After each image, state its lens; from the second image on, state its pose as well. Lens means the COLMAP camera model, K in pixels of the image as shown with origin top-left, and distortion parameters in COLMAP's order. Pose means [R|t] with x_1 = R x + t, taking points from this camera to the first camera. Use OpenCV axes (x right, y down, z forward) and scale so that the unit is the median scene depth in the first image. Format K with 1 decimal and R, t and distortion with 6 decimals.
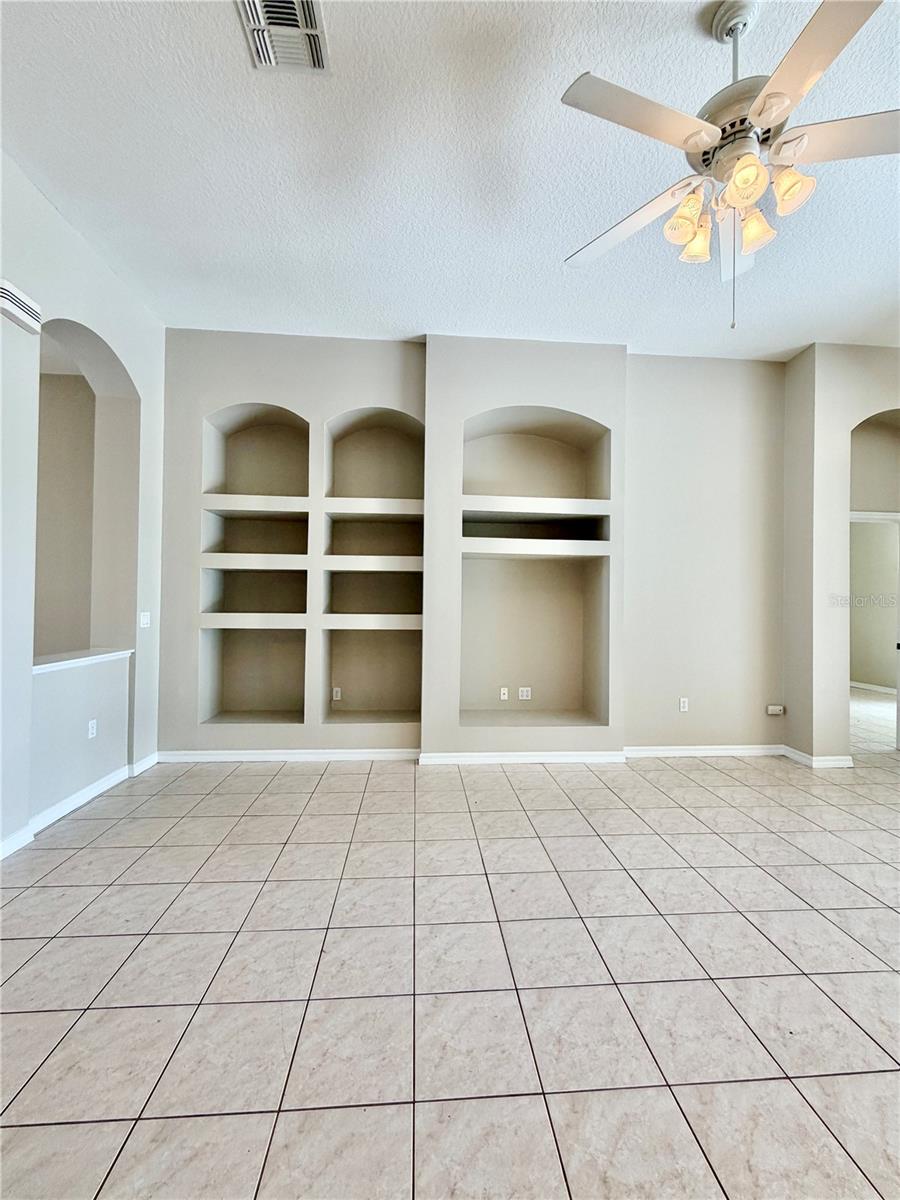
lens RADIAL K [[480.2, 0, 451.1], [0, 480.2, 597.2], [0, 0, 1]] dist [0.001225, 0.000255]
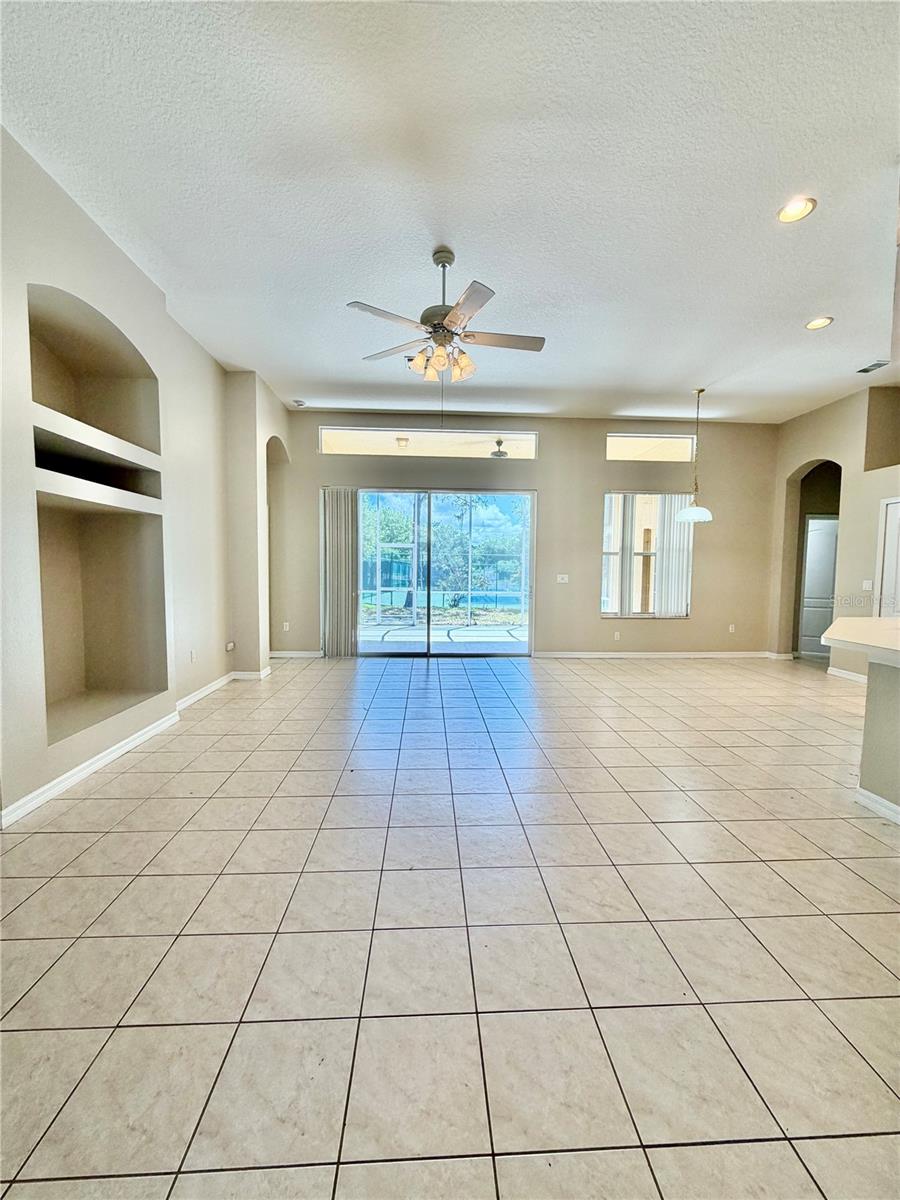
lens RADIAL K [[476.1, 0, 444.0], [0, 476.1, 607.2], [0, 0, 1]] dist [0.000238, 0.000228]
pose [[0.034652, -0.093740, 0.994994, -0.614855], [-0.024874, 0.995202, 0.094625, -0.009041], [-0.999090, -0.028028, 0.032154, 0.402342]]
